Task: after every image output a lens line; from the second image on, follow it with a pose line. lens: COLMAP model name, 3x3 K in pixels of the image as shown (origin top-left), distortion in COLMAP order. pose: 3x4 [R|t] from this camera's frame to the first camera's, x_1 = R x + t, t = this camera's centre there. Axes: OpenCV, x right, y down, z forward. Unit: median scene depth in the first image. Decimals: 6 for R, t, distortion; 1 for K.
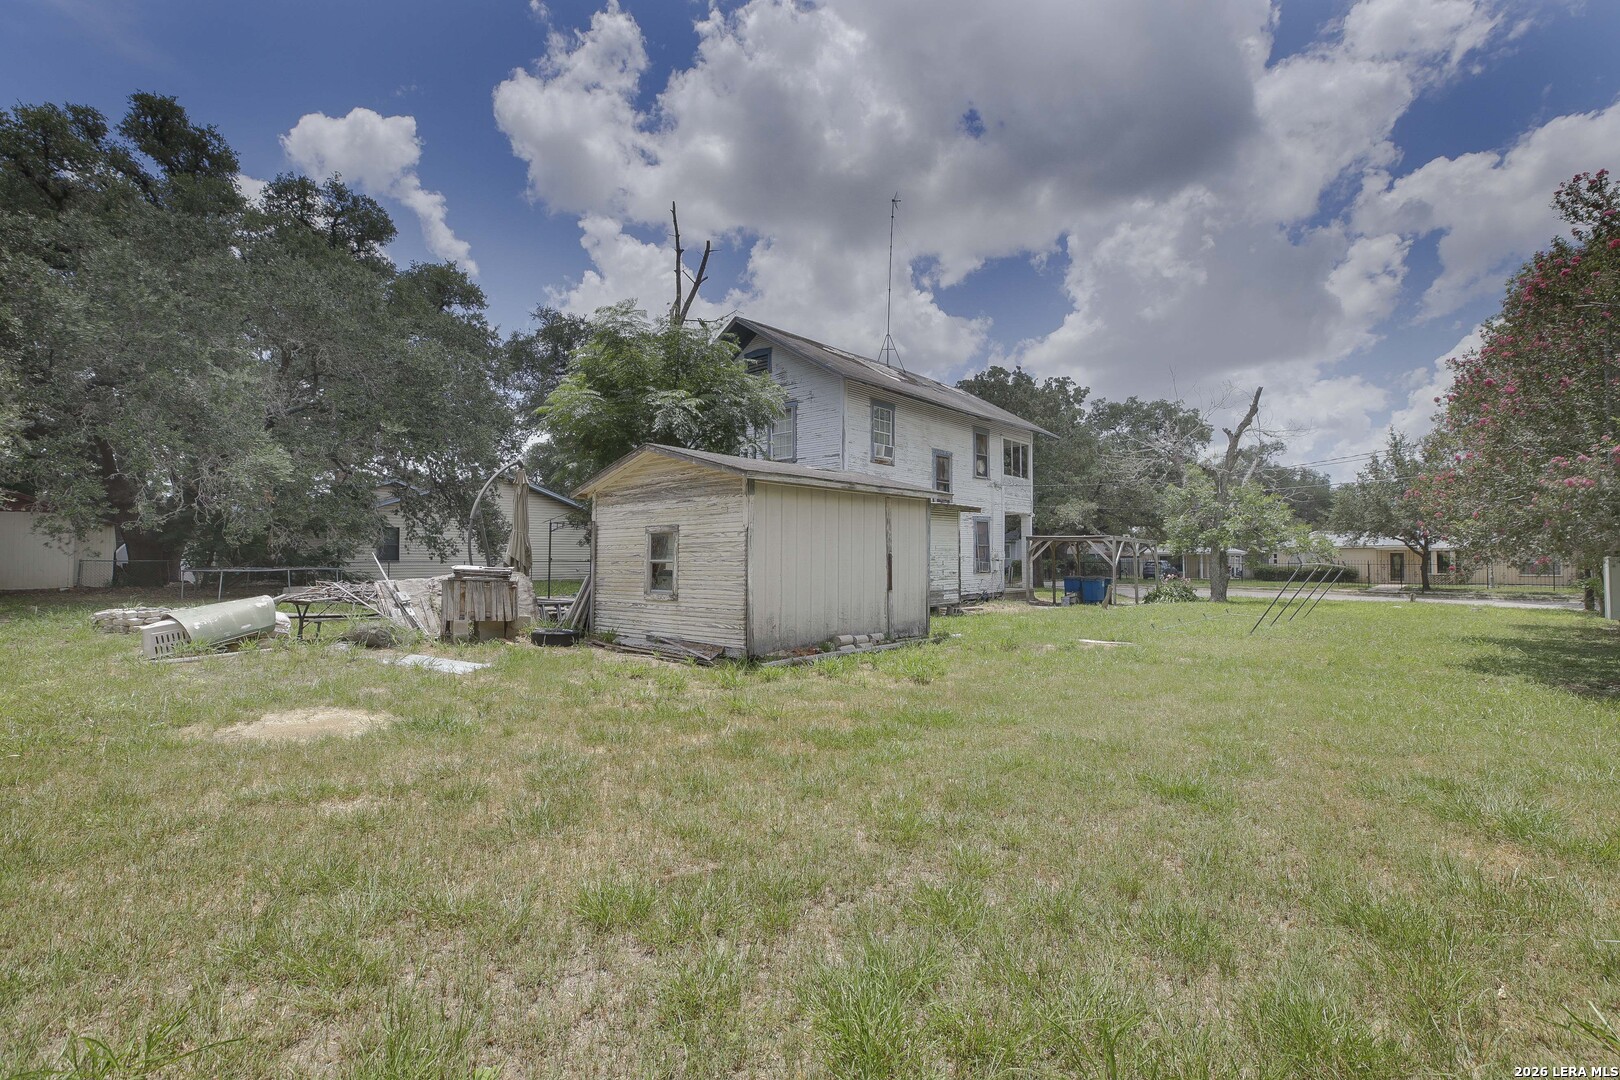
lens RADIAL K [[734.2, 0, 807.2], [0, 734.2, 540.5], [0, 0, 1]] dist [-0.045997, 0.012789]
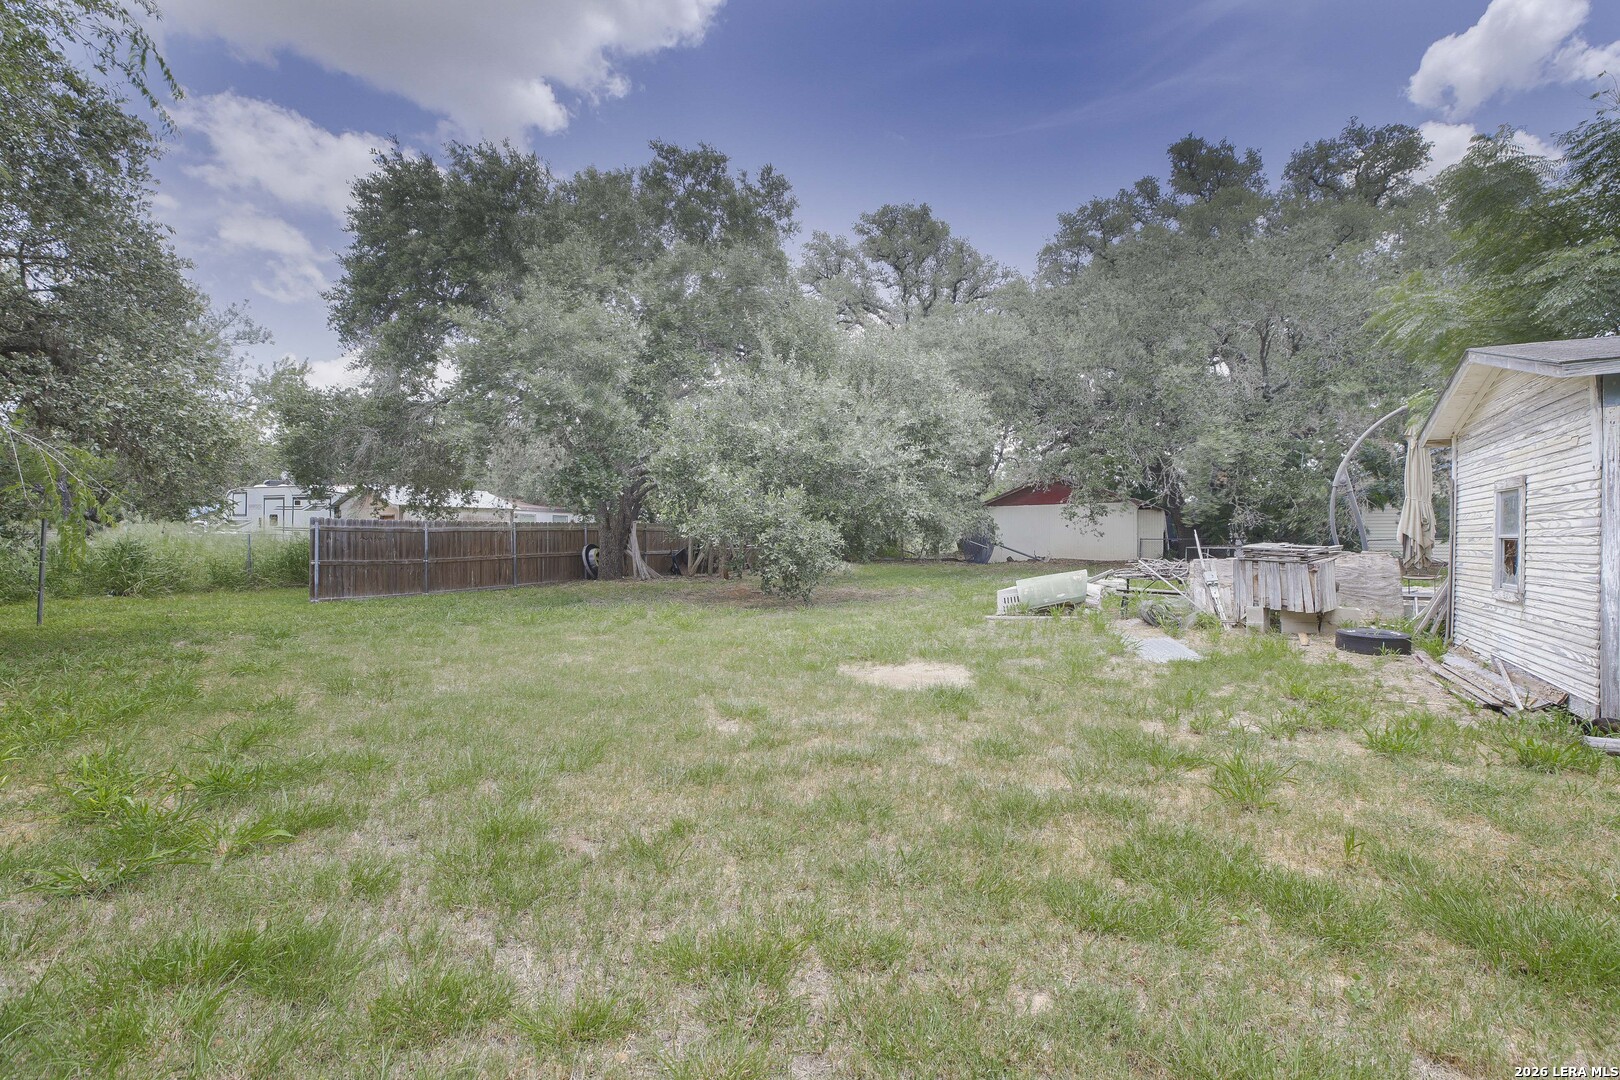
lens RADIAL K [[734.2, 0, 807.3], [0, 734.2, 543.0], [0, 0, 1]] dist [-0.045997, 0.012789]
pose [[0.224925, 0.000867, -0.974376, 0.239768], [0.031172, 0.999481, 0.008085, 0.010821], [0.973877, -0.032192, 0.224782, 0.294094]]
